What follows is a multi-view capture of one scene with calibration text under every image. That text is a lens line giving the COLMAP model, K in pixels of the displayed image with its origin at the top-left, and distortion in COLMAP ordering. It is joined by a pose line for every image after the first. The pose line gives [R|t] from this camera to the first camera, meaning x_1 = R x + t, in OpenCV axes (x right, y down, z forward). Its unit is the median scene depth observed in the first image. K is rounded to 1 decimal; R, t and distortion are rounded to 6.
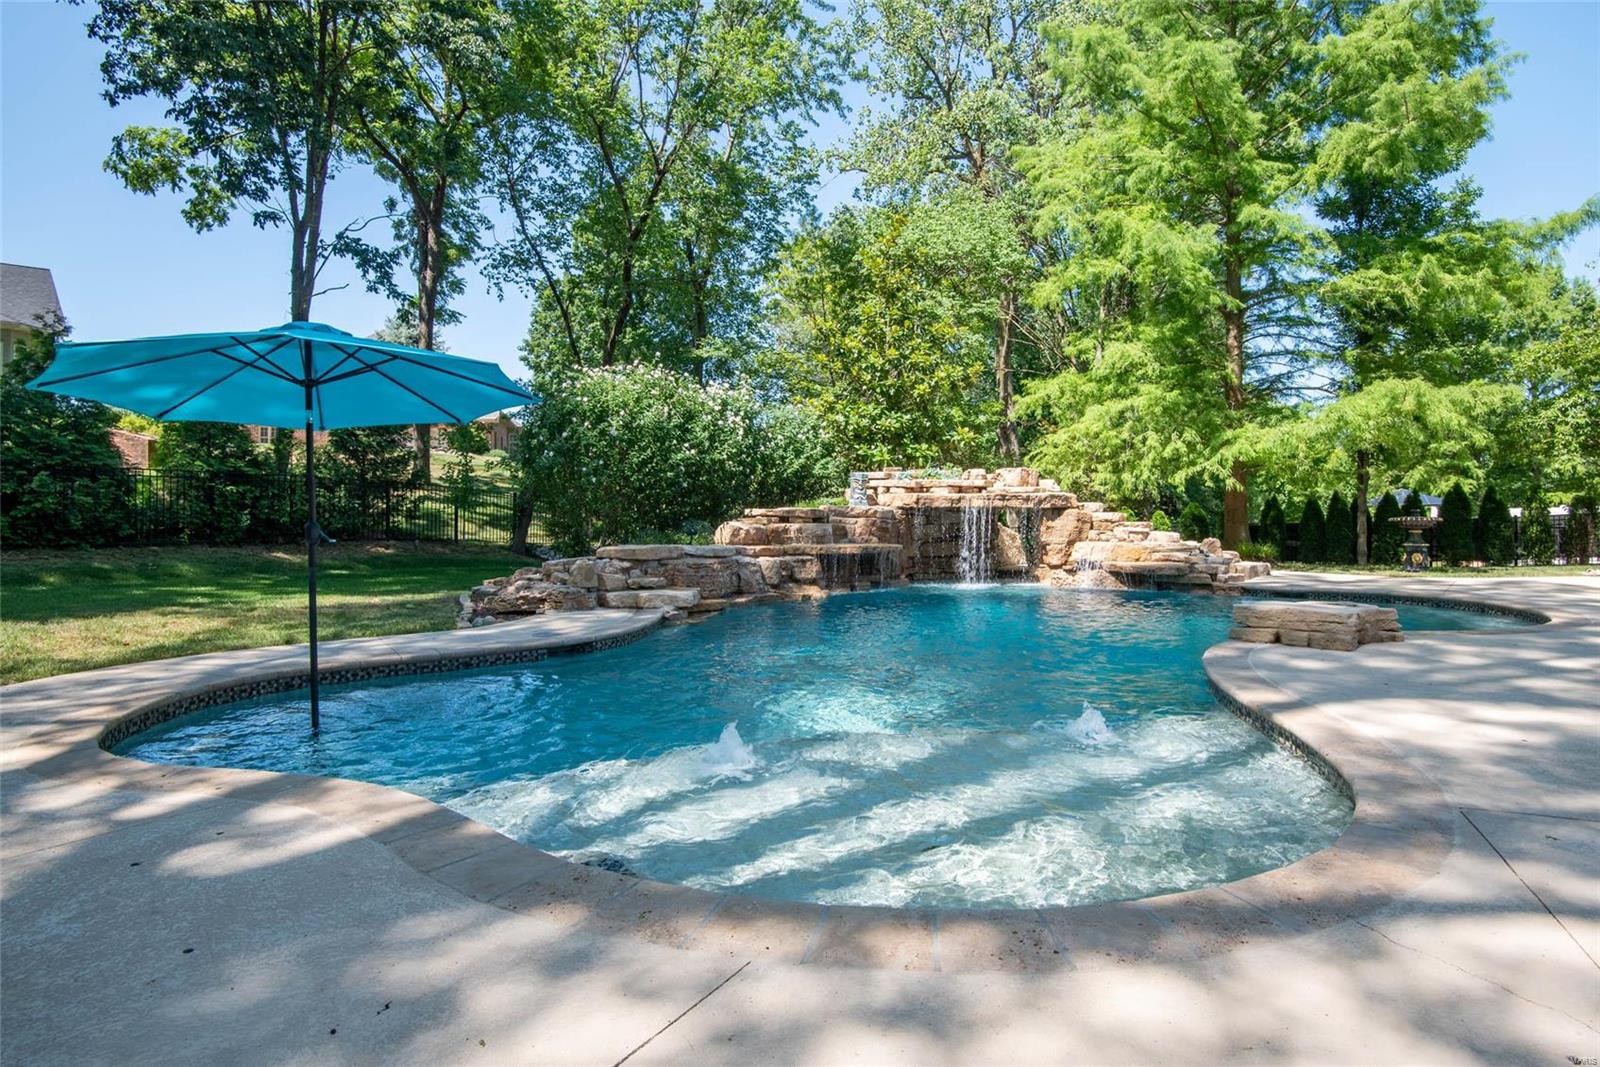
lens RADIAL K [[781.8, 0, 841.8], [0, 781.8, 529.2], [0, 0, 1]] dist [-0.042728, -0.000475]
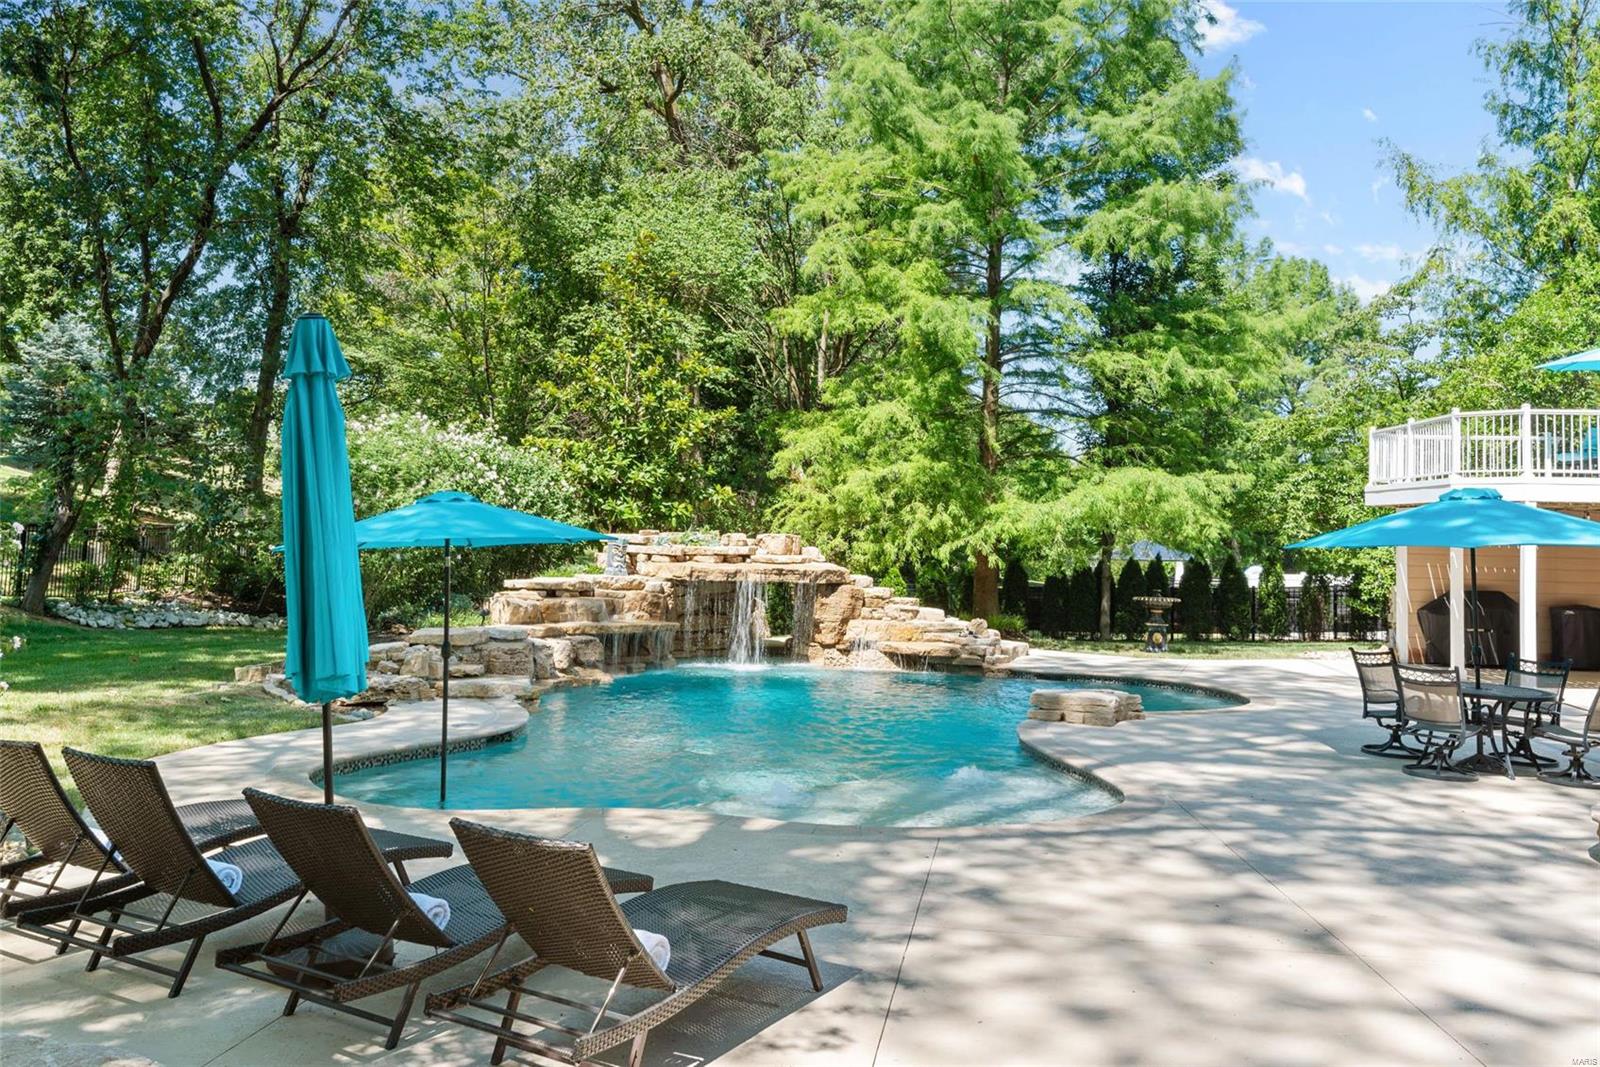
lens RADIAL K [[1255.8, 0, 797.5], [0, 1255.8, 504.2], [0, 0, 1]] dist [0.000740, -0.003892]
pose [[0.934497, 0.041237, 0.353575, -0.296763], [-0.028274, 0.998728, -0.041752, -0.056903], [-0.354847, 0.029020, 0.934474, -0.405482]]
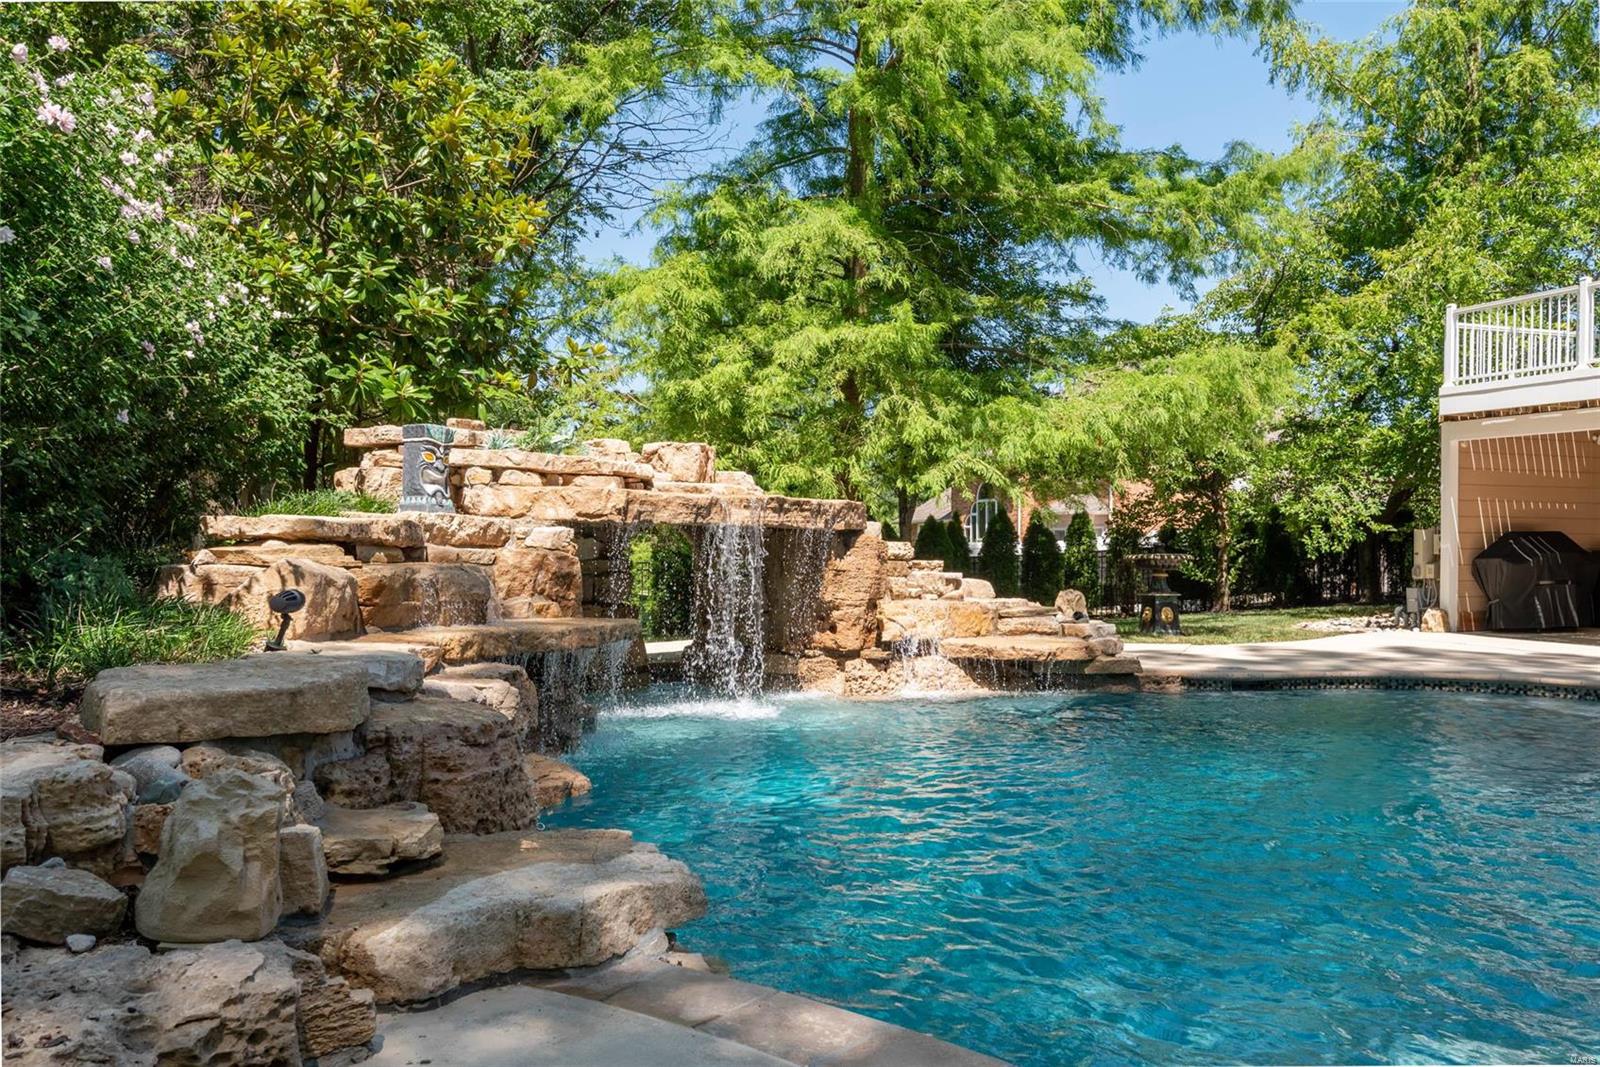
lens RADIAL K [[1290.0, 0, 800.0], [0, 1290.0, 533.5], [0, 0, 1]] dist [0.002260, -0.000564]
pose [[0.682554, 0.017980, 0.730614, -0.310532], [0.001659, 0.999657, -0.026150, -0.004882], [-0.730833, 0.019061, 0.682290, 0.460276]]
